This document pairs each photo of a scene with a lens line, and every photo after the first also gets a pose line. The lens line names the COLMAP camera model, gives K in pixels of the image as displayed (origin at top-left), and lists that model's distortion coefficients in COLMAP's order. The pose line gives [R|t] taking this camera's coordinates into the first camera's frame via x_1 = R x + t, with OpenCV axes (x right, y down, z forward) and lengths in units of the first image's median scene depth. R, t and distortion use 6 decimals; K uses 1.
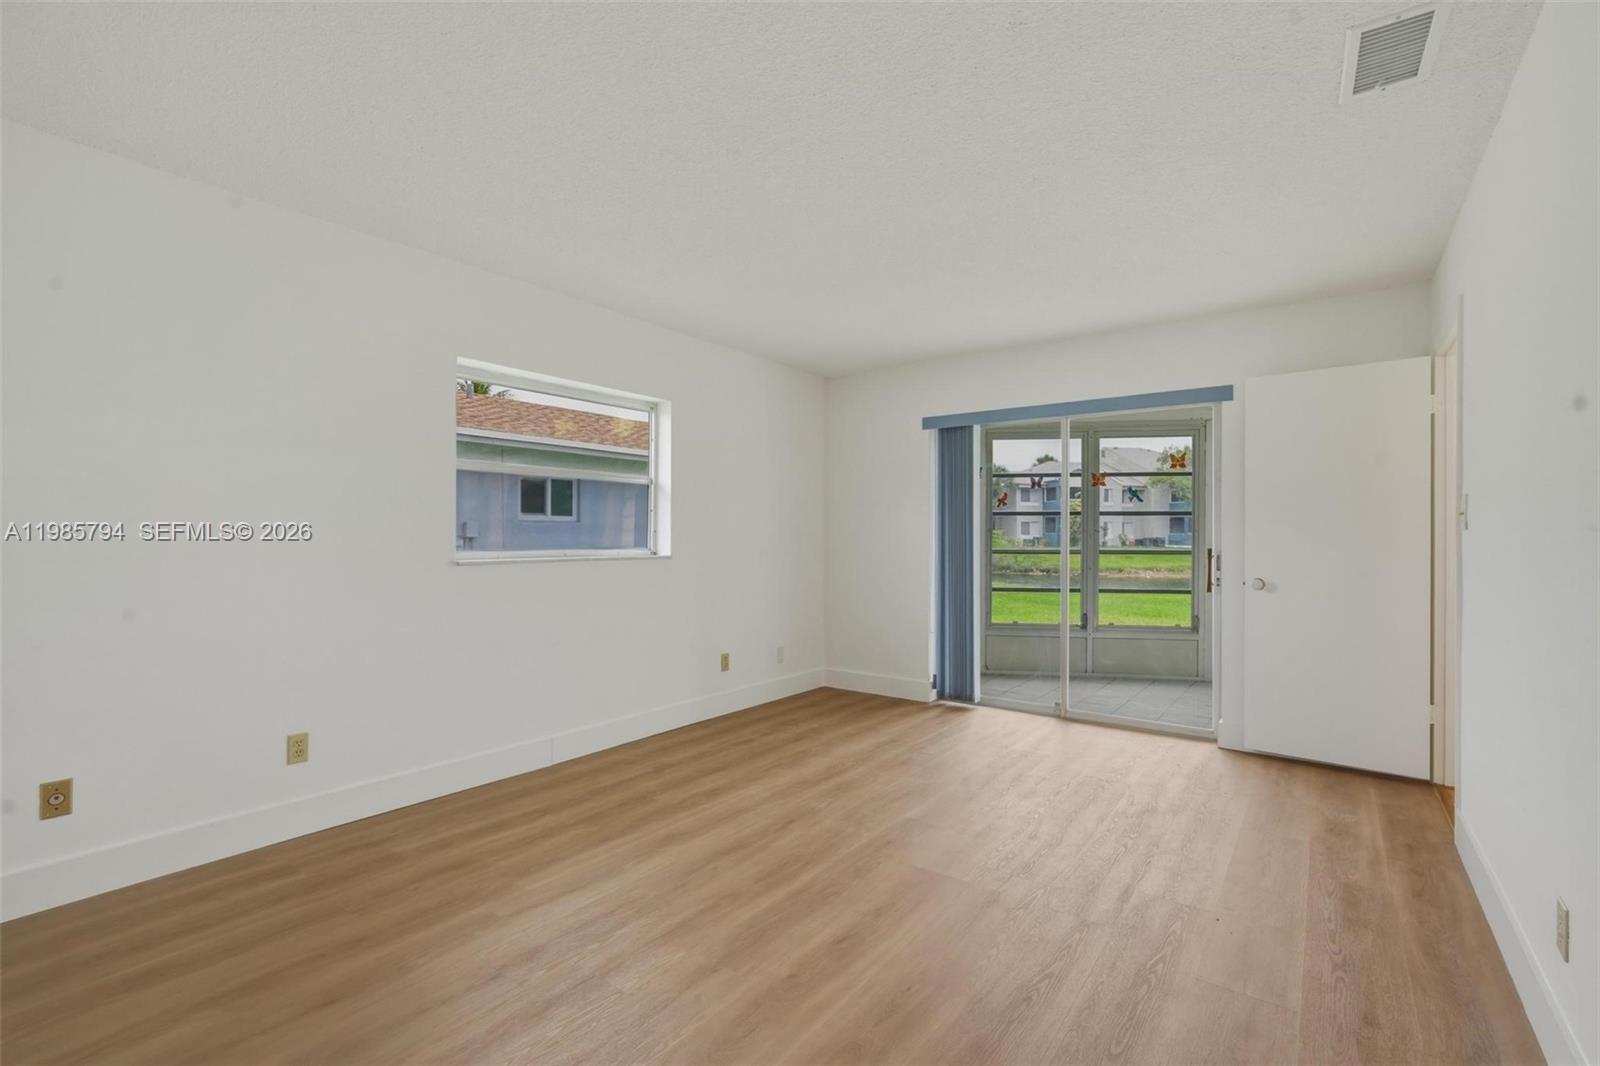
lens RADIAL K [[686.0, 0, 806.1], [0, 686.0, 525.2], [0, 0, 1]] dist [-0.009819, 0.002113]
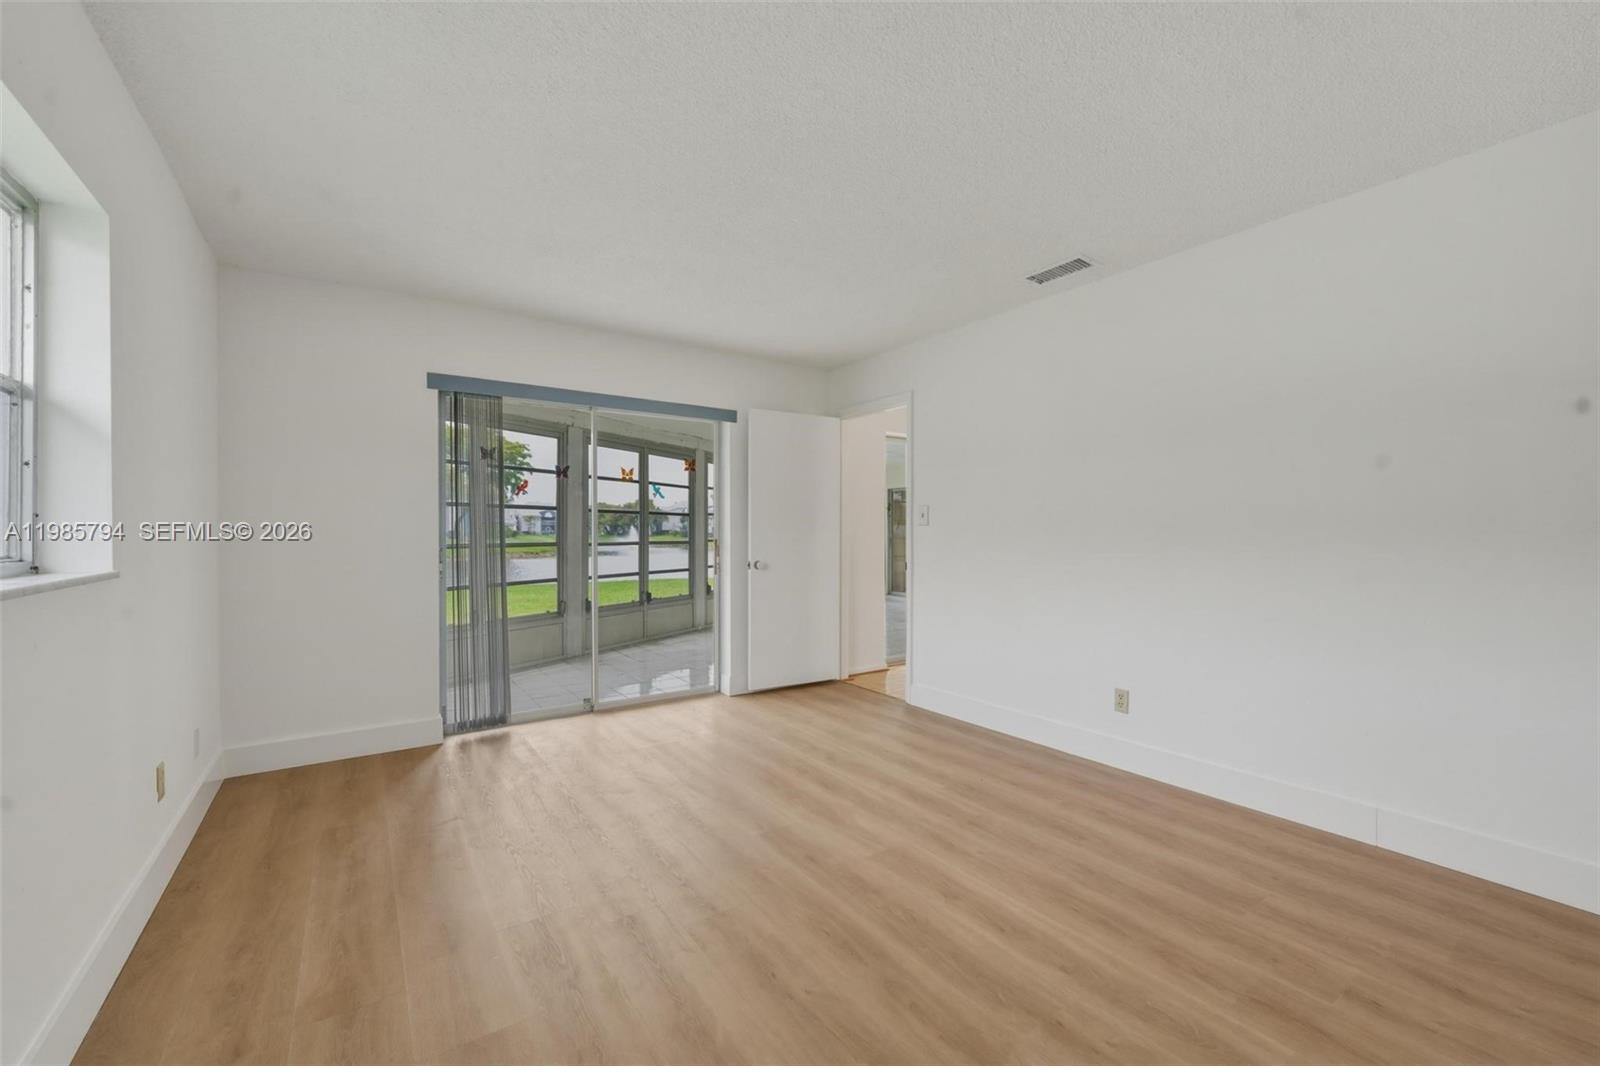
lens RADIAL K [[644.0, 0, 791.0], [0, 644.0, 529.6], [0, 0, 1]] dist [-0.010626, 0.000969]
pose [[0.325321, 0.001081, 0.945603, -0.489434], [-0.015992, 0.999863, 0.004359, 0.010367], [-0.945468, -0.016541, 0.325294, 0.513896]]
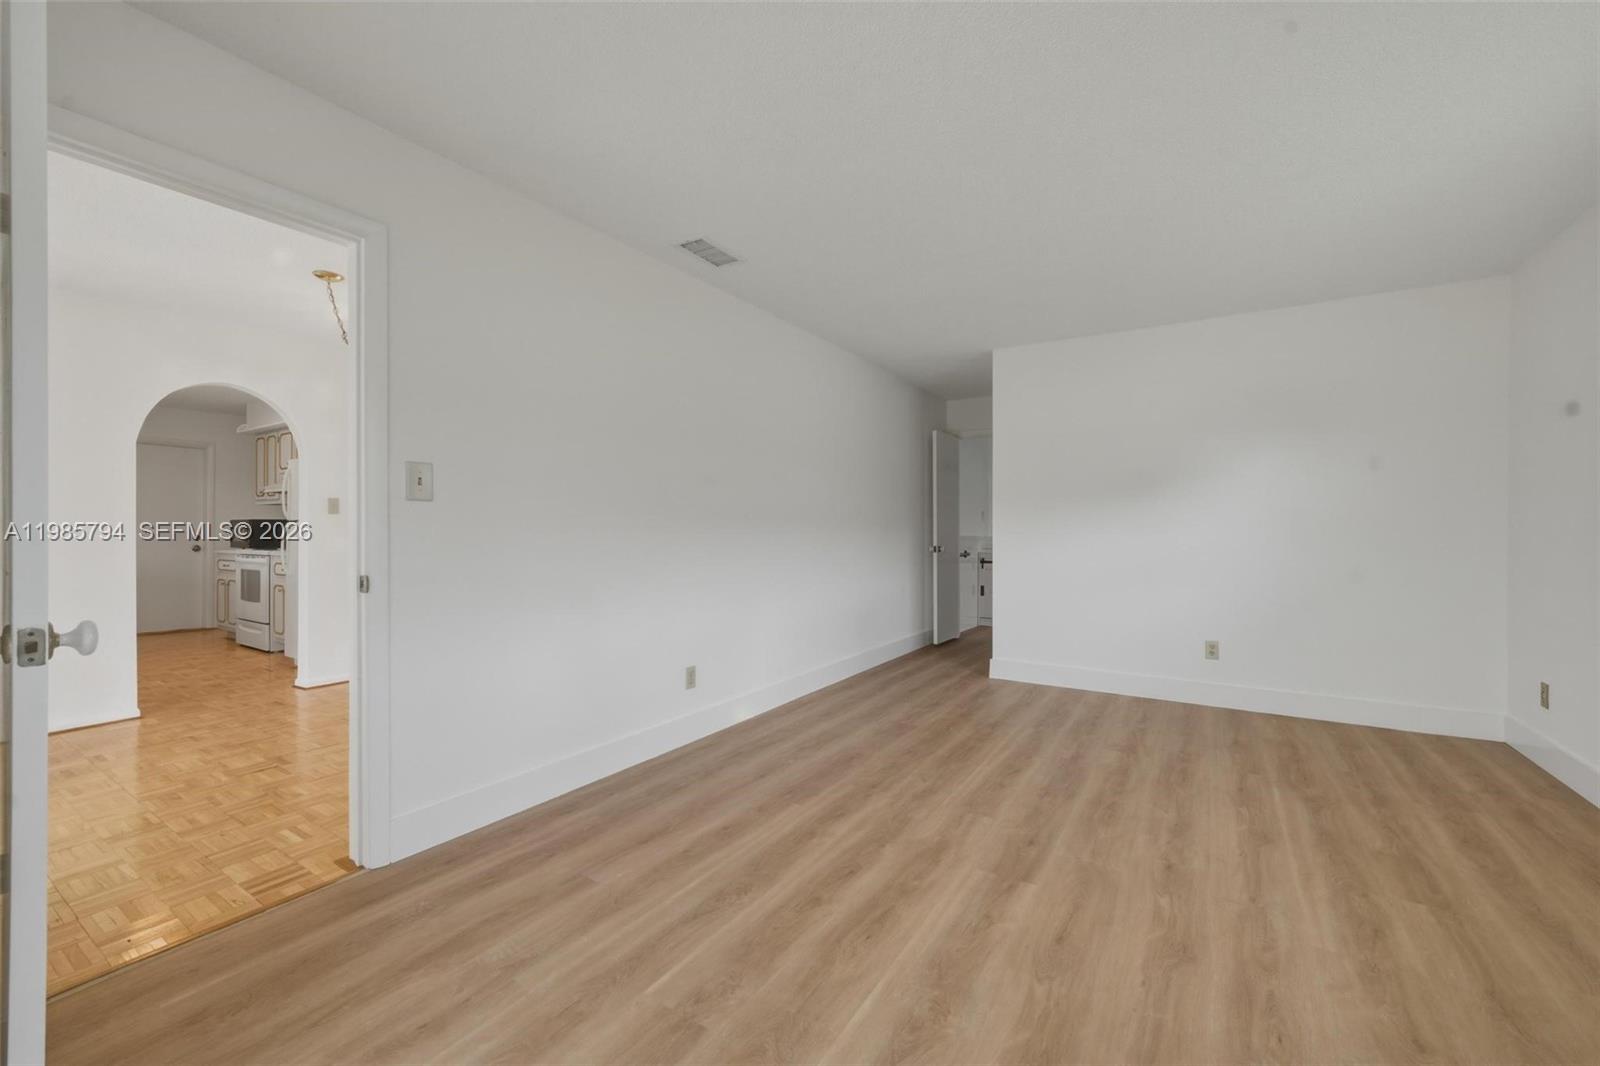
lens RADIAL K [[644.0, 0, 803.4], [0, 644.0, 527.9], [0, 0, 1]] dist [-0.010626, 0.000969]
pose [[-0.996928, -0.001371, -0.078316, 0.339762], [0.000108, 0.999822, -0.018873, 0.037692], [0.078328, -0.018824, -0.996750, 1.268661]]
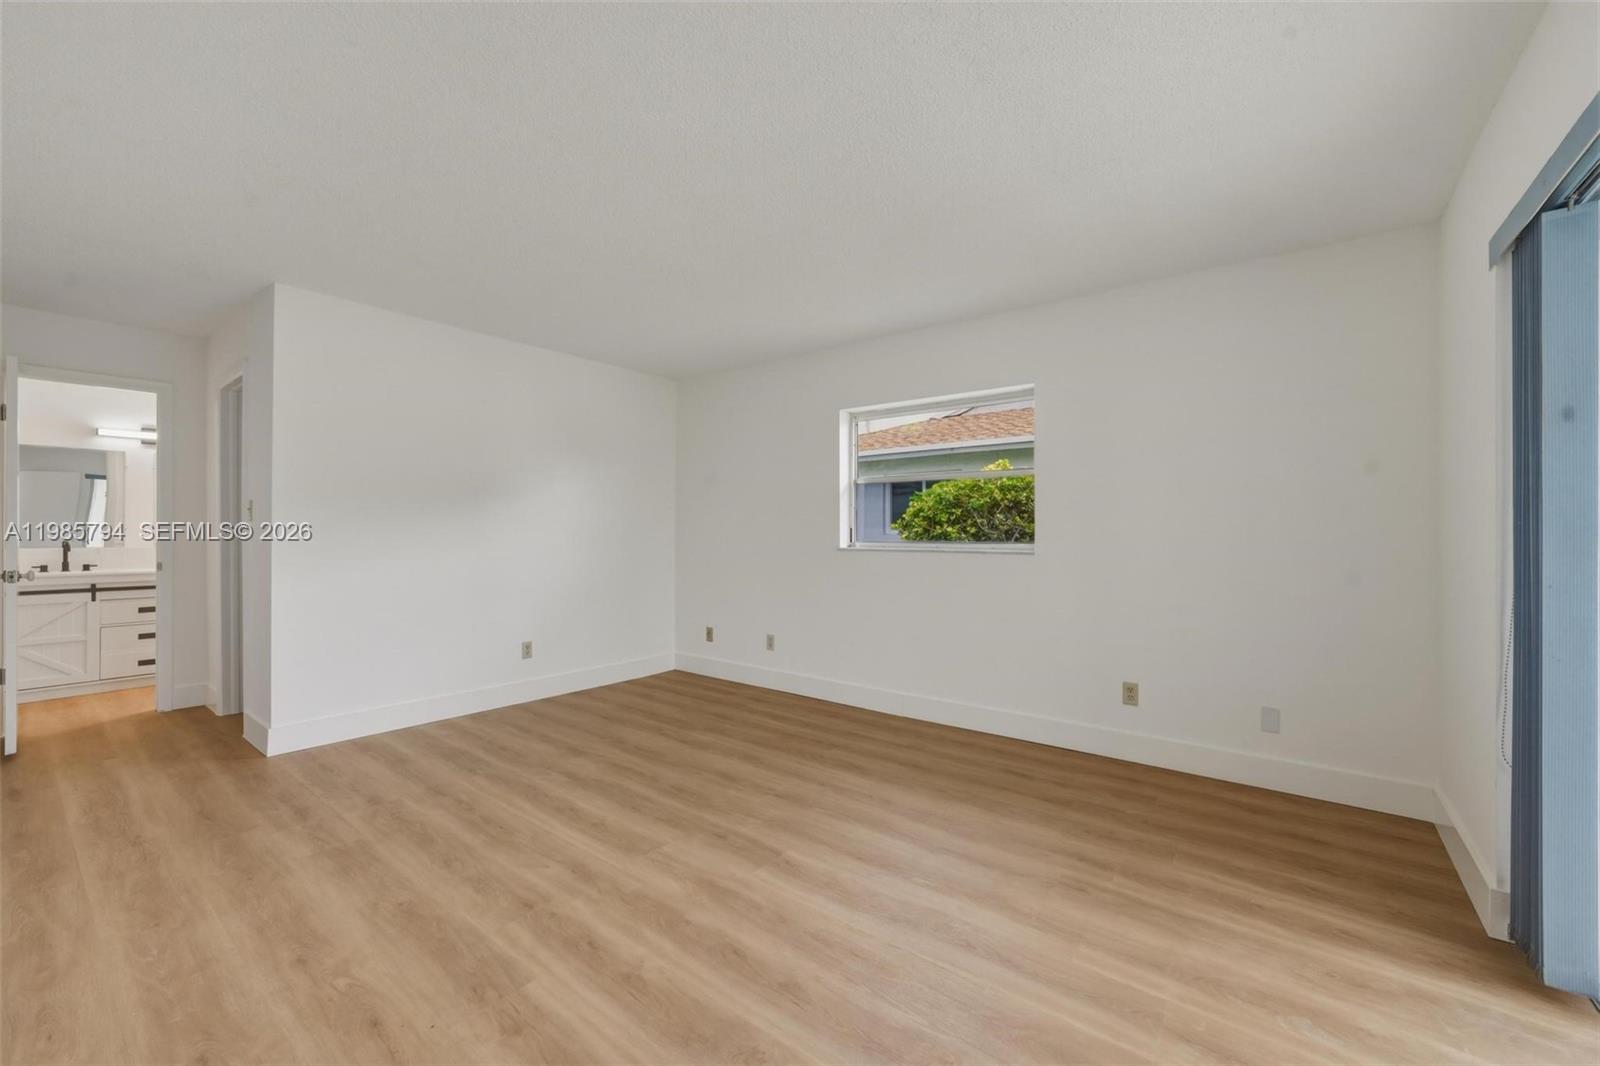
lens RADIAL K [[644.0, 0, 811.9], [0, 644.0, 536.0], [0, 0, 1]] dist [-0.010626, 0.000969]
pose [[0.003611, 0.007652, -0.999964, 0.720068], [0.014857, 0.999860, 0.007705, 0.015792], [0.999883, -0.014885, 0.003497, 0.779069]]
